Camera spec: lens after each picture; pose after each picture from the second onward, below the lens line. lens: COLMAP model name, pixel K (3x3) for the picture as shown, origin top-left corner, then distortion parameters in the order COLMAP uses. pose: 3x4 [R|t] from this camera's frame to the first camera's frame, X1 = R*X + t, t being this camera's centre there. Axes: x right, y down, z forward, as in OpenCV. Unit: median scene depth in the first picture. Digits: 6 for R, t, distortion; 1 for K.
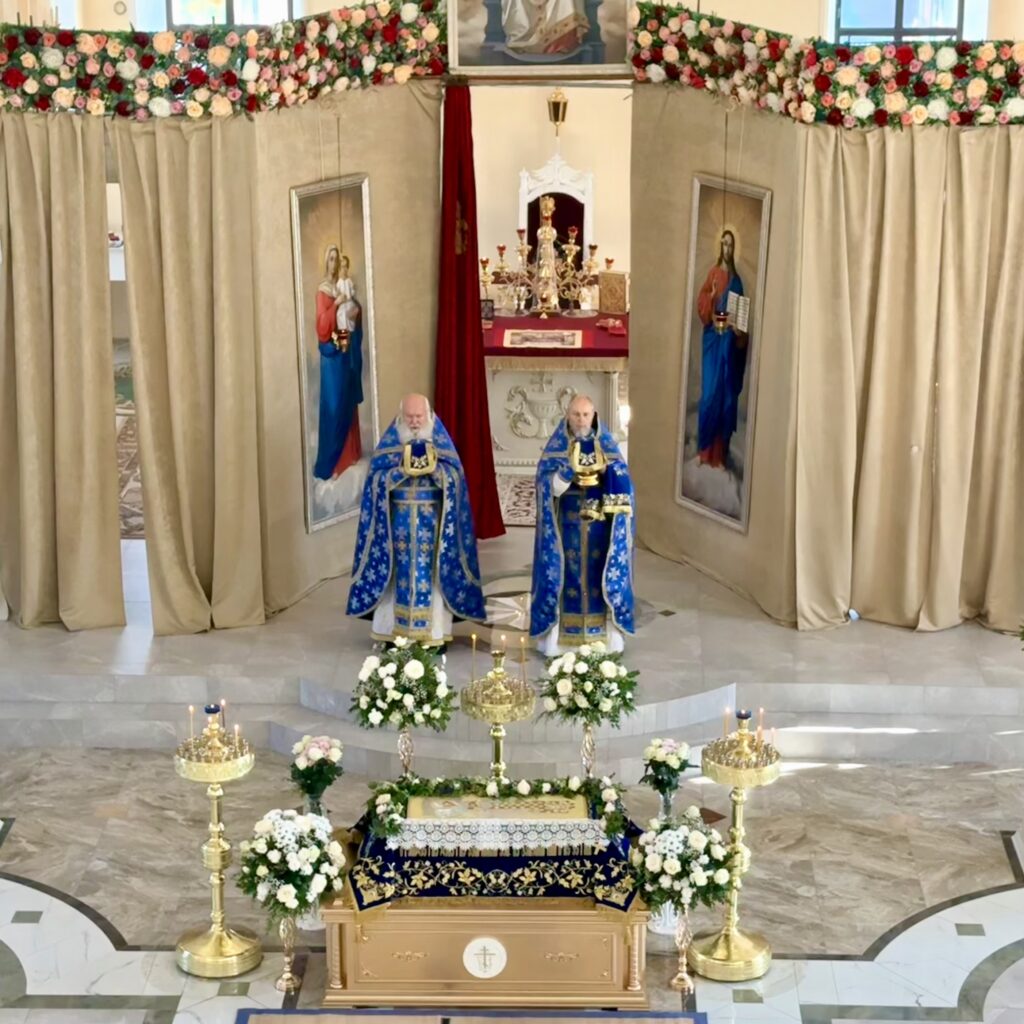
lens RADIAL K [[3482.3, 0, 512.0], [0, 3482.3, 512.0], [0, 0, 1]] dist [0.016227, 0.125484]
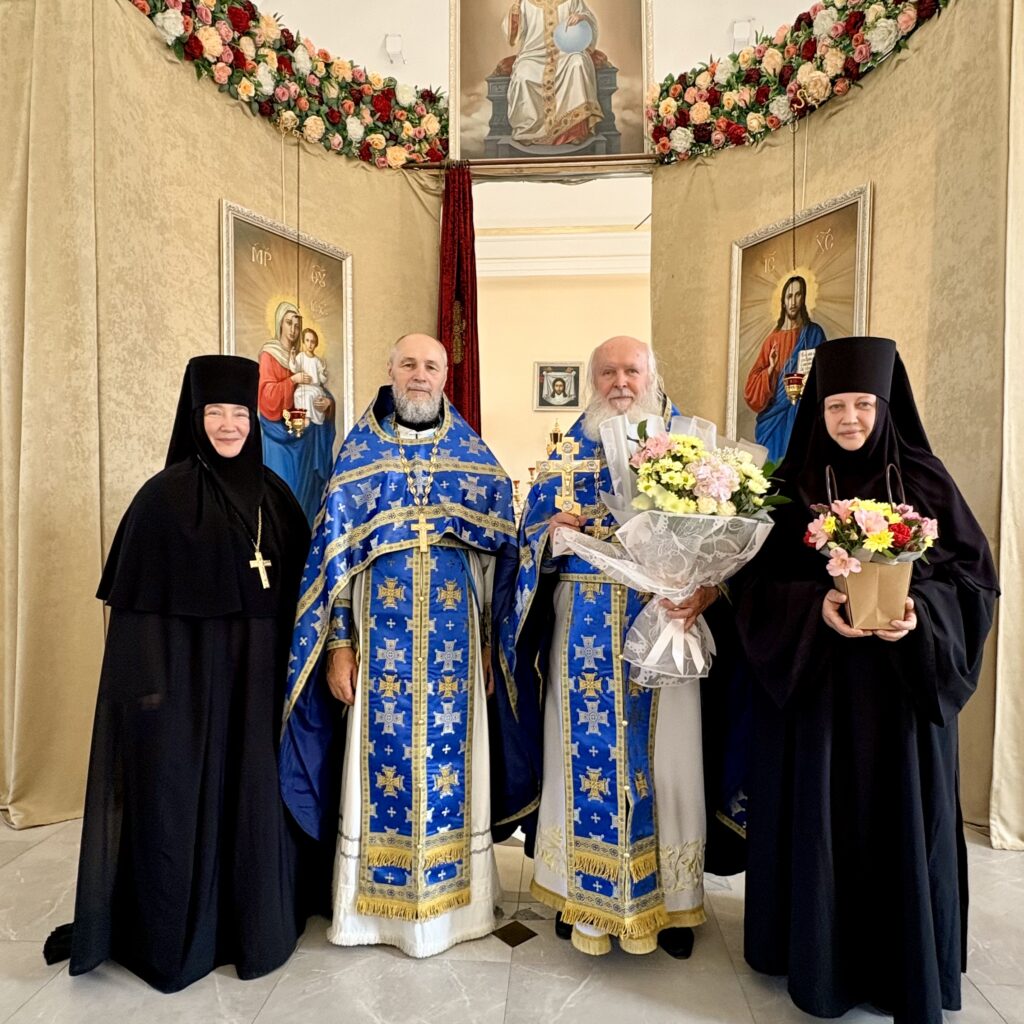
lens RADIAL K [[726.6, 0, 512.0], [0, 726.6, 512.0], [0, 0, 1]] dist [-0.003504, 0.003104]
pose [[0.999460, 0.000685, -0.032865, 0.004707], [-0.010486, 0.954195, -0.299003, 0.018029], [0.031154, 0.299186, 0.953686, 0.851767]]
